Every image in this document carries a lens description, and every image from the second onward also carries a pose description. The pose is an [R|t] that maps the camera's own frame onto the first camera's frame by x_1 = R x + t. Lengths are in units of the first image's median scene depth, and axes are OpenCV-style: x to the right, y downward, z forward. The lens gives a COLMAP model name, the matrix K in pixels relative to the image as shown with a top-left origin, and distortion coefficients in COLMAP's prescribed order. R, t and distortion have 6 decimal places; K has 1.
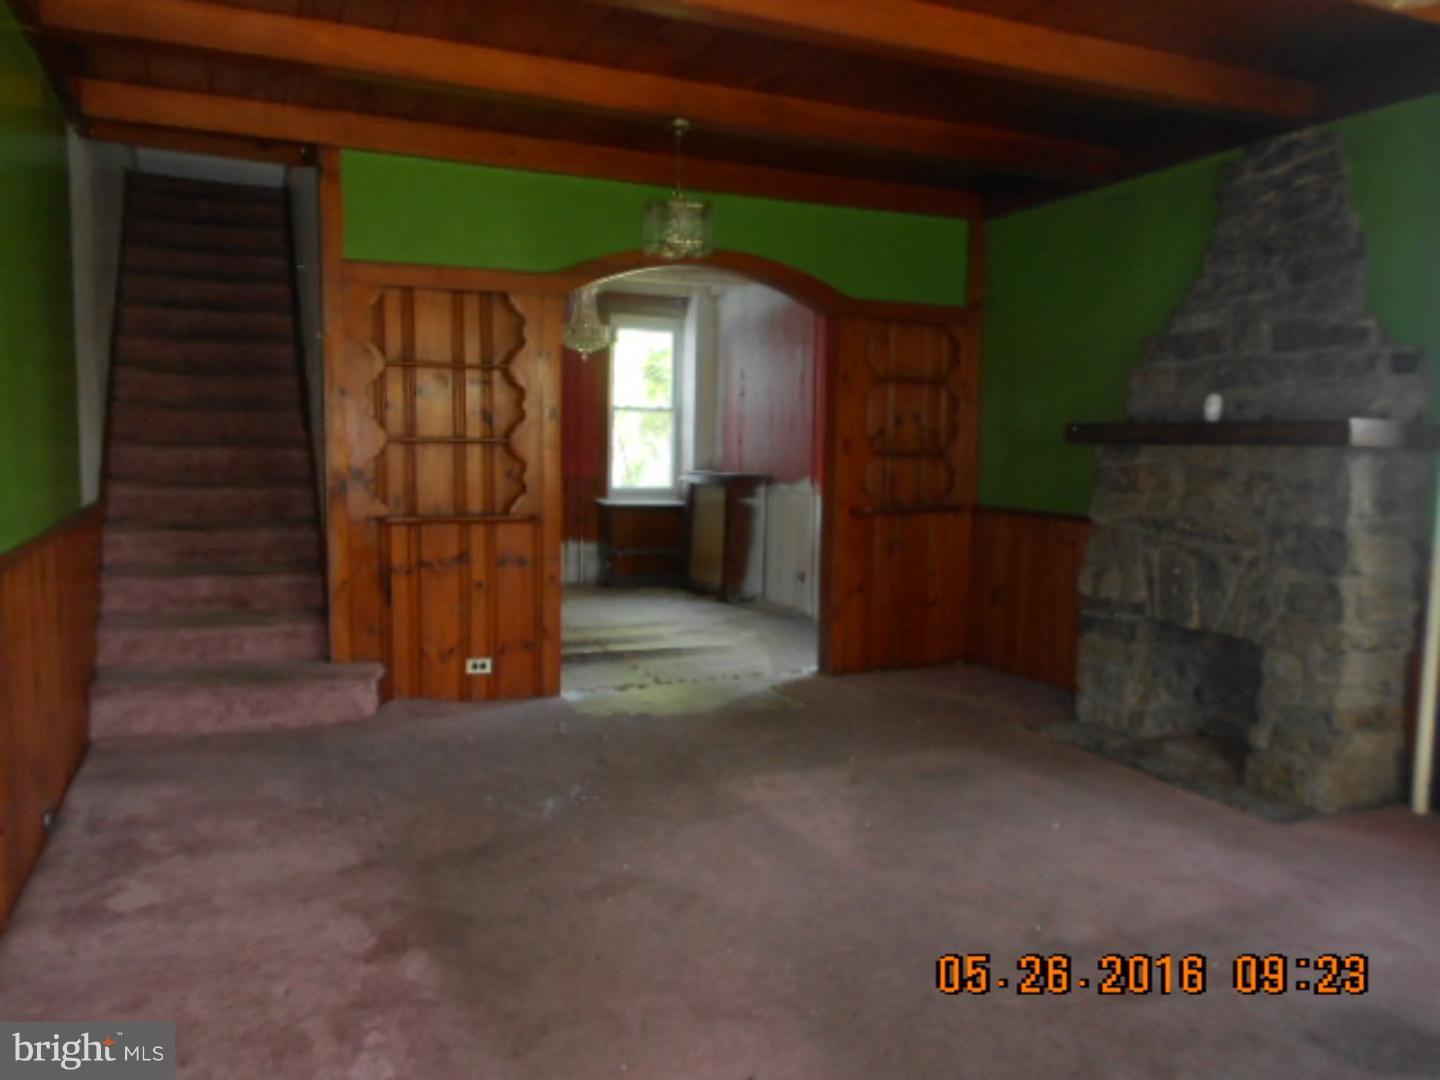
lens RADIAL K [[1109.6, 0, 720.0], [0, 1109.6, 540.0], [0, 0, 1]] dist [-0.003154, -0.000048]
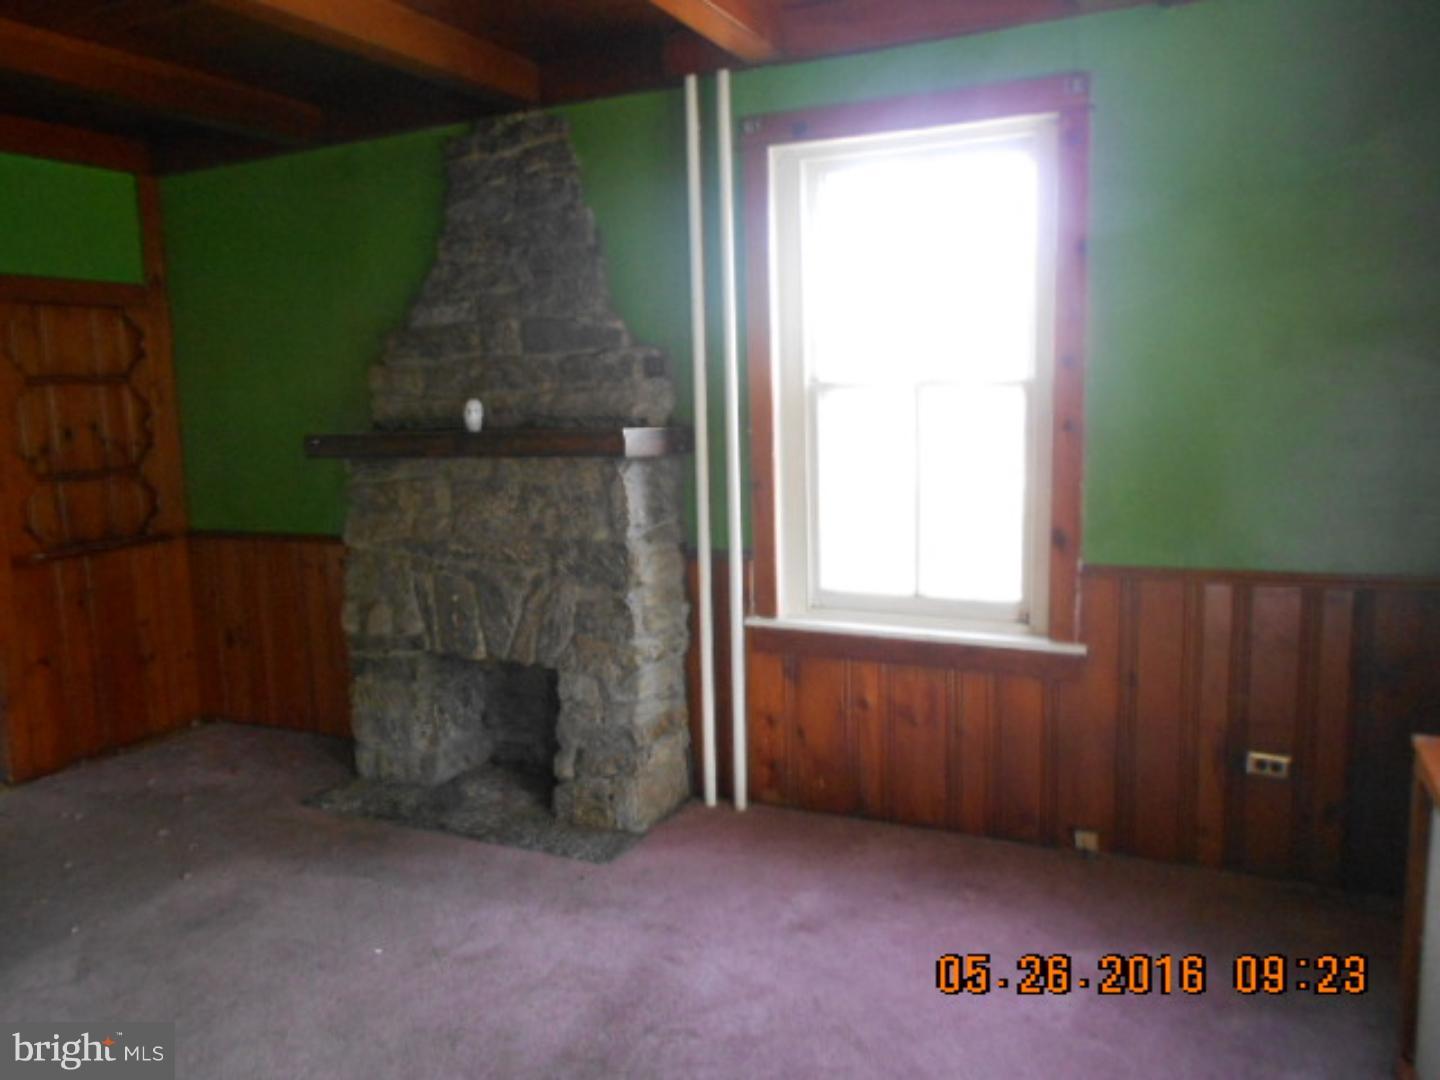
lens RADIAL K [[1109.6, 0, 720.0], [0, 1109.6, 540.0], [0, 0, 1]] dist [-0.003154, -0.000048]
pose [[0.761641, -0.124902, 0.635848, 0.011928], [0.100352, 0.992145, 0.074685, -0.064843], [-0.640181, 0.006925, 0.768193, 0.178965]]
